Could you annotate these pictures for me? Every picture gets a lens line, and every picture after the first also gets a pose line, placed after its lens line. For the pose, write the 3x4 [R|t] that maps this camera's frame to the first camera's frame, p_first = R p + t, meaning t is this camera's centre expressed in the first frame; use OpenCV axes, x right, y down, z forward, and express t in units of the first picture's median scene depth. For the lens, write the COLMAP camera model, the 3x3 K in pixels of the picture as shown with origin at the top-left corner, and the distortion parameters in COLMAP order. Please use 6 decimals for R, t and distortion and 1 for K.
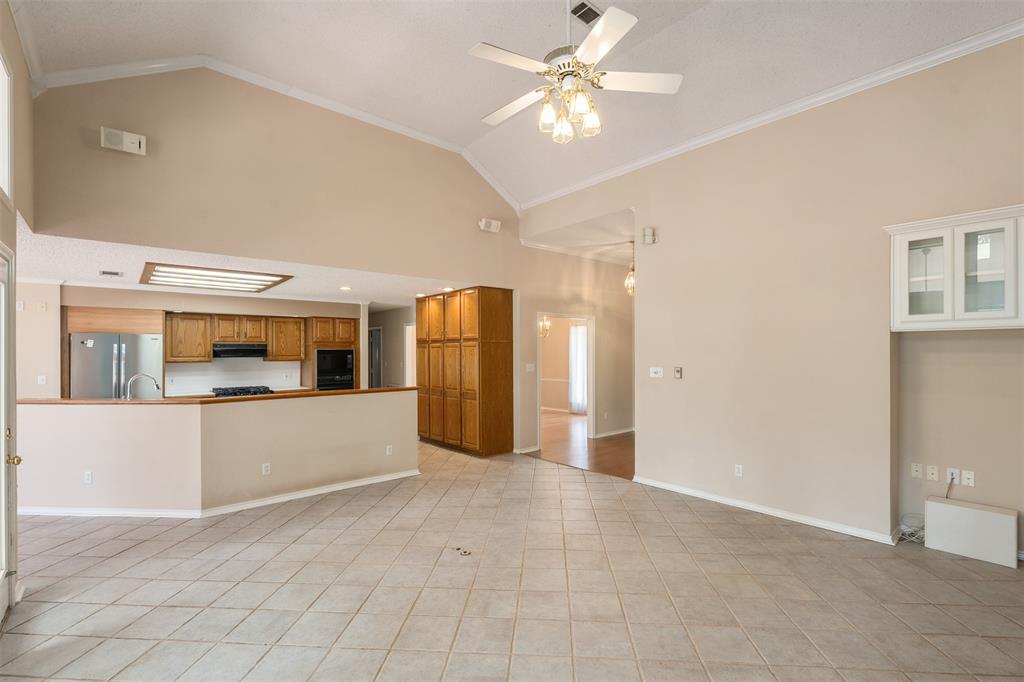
lens RADIAL K [[459.6, 0, 515.6], [0, 459.6, 351.3], [0, 0, 1]] dist [-0.001484, -0.000107]
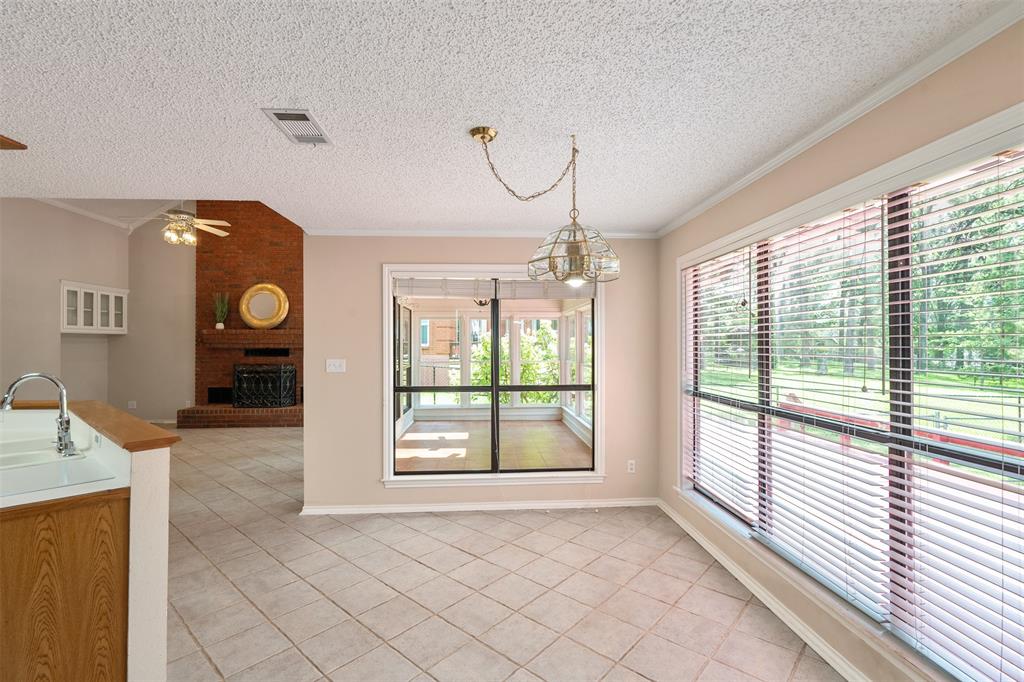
lens RADIAL K [[463.6, 0, 514.9], [0, 463.6, 341.7], [0, 0, 1]] dist [-0.001454, -0.000528]
pose [[-0.796974, 0.011580, 0.603903, -0.961204], [0.010020, 0.999932, -0.005951, 0.013526], [-0.603930, 0.001308, -0.797036, 0.684106]]
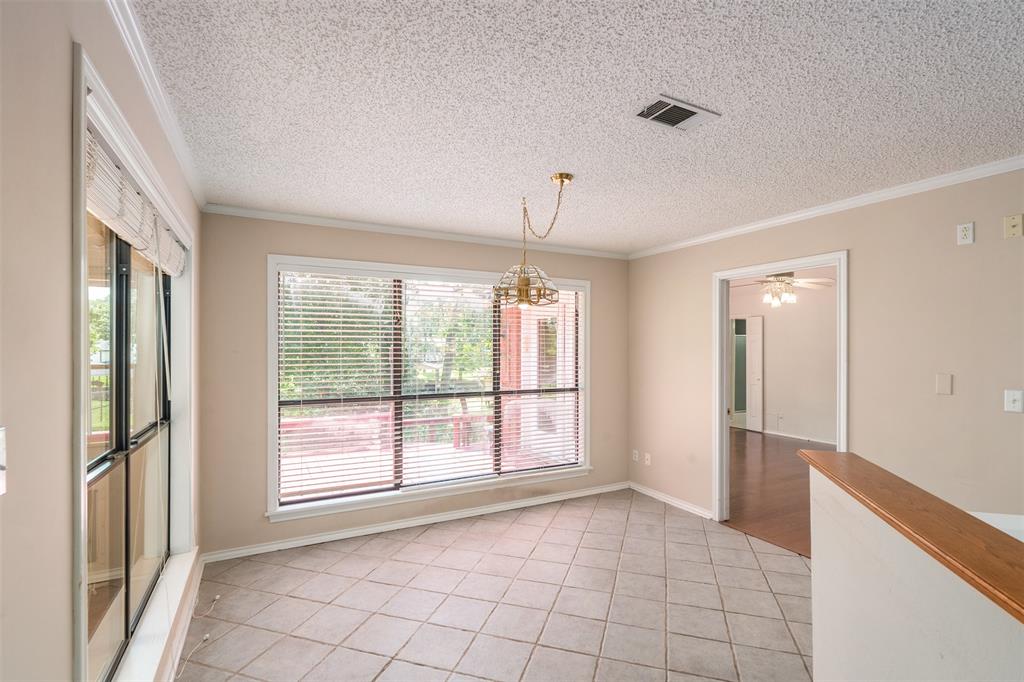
lens RADIAL K [[473.7, 0, 514.2], [0, 473.7, 347.3], [0, 0, 1]] dist [-0.000457, -0.000129]
pose [[-0.229350, 0.001141, -0.973343, -0.394678], [-0.001658, 0.999997, 0.001563, 0.010809], [0.973343, 0.001972, -0.229348, 0.506088]]
